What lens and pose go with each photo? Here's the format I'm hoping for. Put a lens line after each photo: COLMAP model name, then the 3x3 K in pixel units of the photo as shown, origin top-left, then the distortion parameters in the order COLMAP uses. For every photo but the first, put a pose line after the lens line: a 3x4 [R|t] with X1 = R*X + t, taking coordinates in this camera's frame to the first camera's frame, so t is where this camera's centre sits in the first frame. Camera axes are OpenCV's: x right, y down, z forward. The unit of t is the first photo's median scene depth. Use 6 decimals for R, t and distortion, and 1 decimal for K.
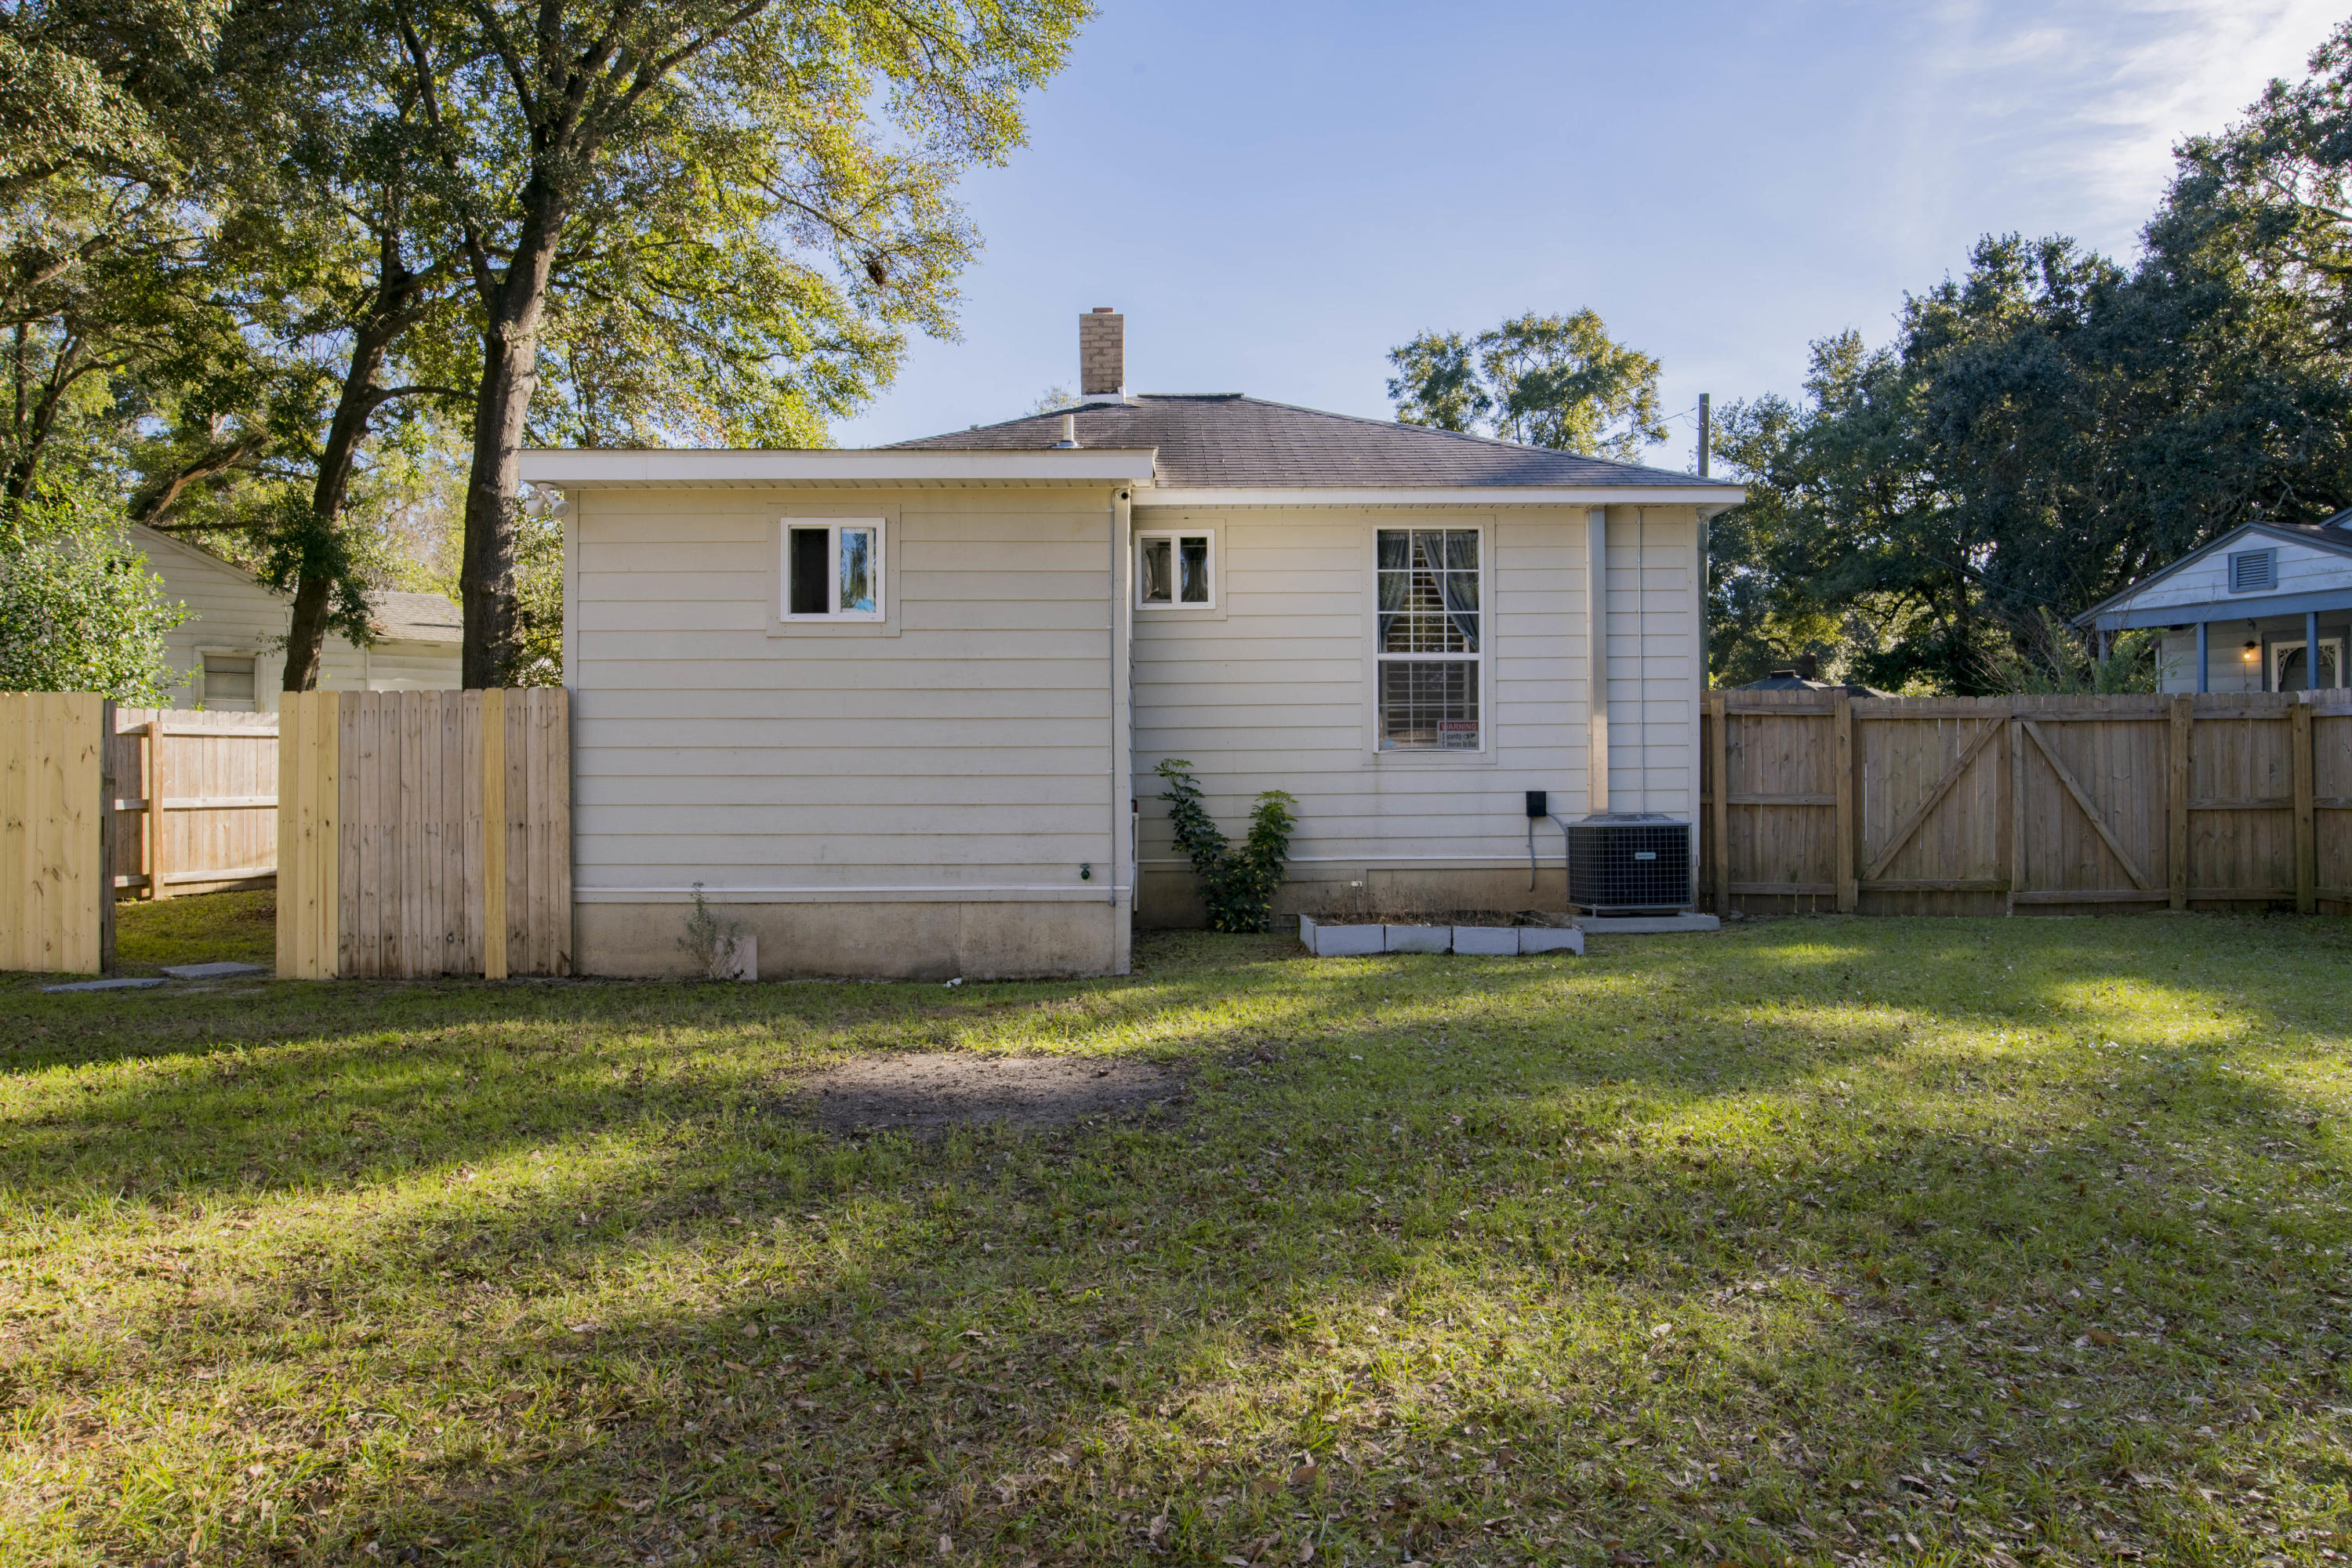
lens RADIAL K [[1620.0, 0, 1280.5], [0, 1620.0, 779.8], [0, 0, 1]] dist [-0.047859, 0.001982]
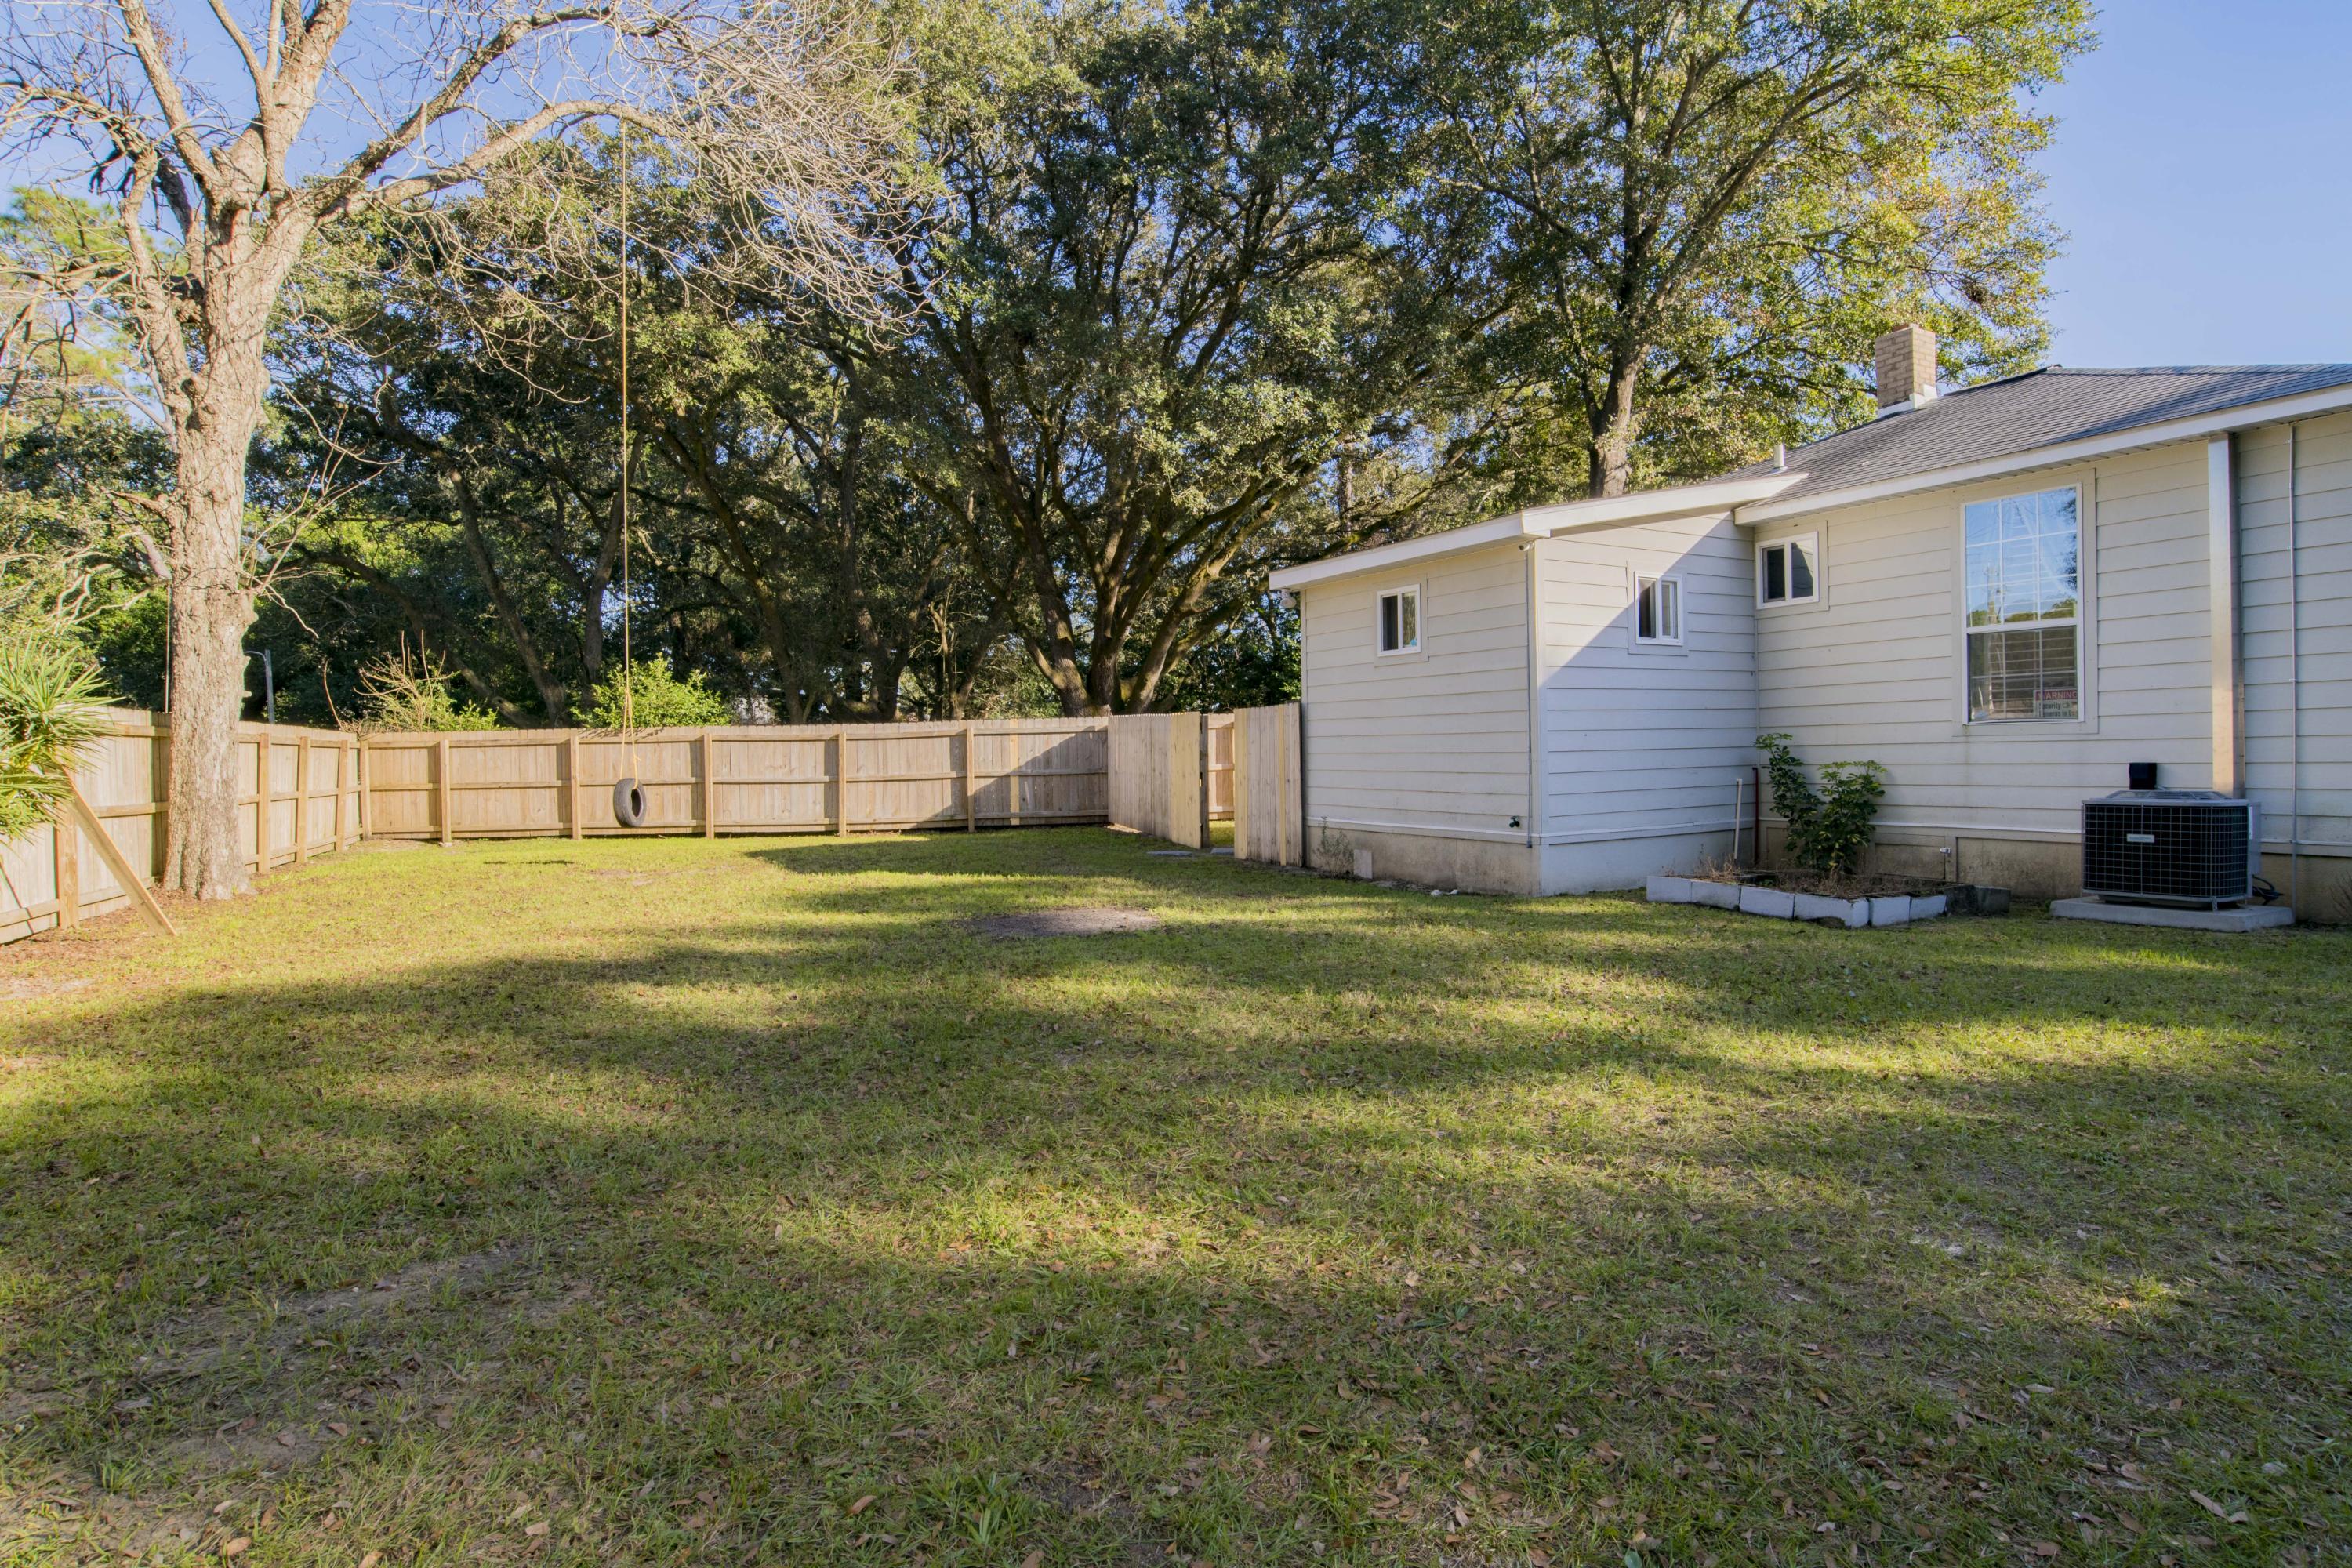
lens RADIAL K [[1229.4, 0, 1180.7], [0, 1229.4, 768.0], [0, 0, 1]] dist [-0.019299, 0.001923]
pose [[0.456701, 0.010163, -0.889562, 0.527966], [0.013083, 0.999750, 0.018139, -0.009586], [0.889524, -0.019922, 0.456454, 0.206868]]
